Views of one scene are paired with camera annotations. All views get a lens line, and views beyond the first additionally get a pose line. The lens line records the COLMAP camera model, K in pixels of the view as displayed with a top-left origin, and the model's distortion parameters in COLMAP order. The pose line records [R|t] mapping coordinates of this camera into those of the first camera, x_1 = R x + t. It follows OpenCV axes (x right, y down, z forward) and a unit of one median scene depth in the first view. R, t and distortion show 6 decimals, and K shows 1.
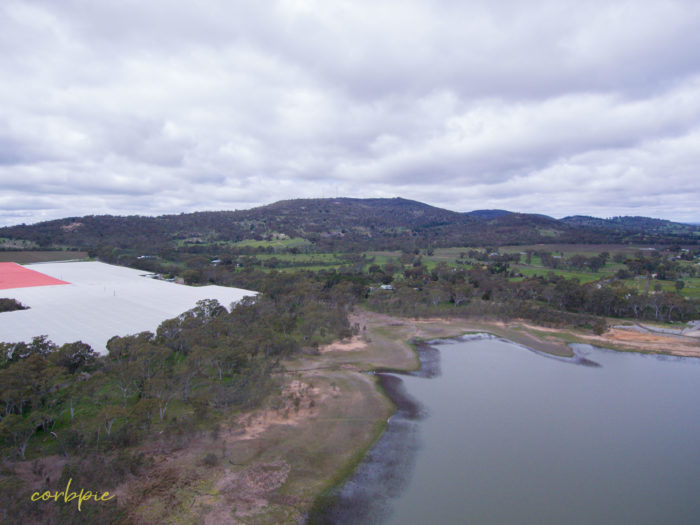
lens RADIAL K [[428.4, 0, 351.5], [0, 428.4, 258.7], [0, 0, 1]] dist [0.098104, -0.128749]
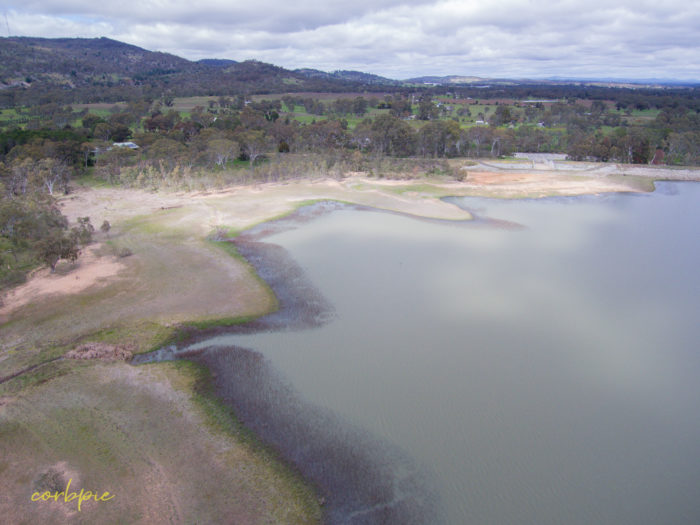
lens RADIAL K [[419.4, 0, 351.9], [0, 419.4, 260.2], [0, 0, 1]] dist [0.092722, -0.119266]
pose [[0.829059, -0.212611, 0.517162, 0.001862], [0.039338, 0.944776, 0.325346, 0.021406], [-0.557775, -0.249387, 0.791639, 0.179729]]
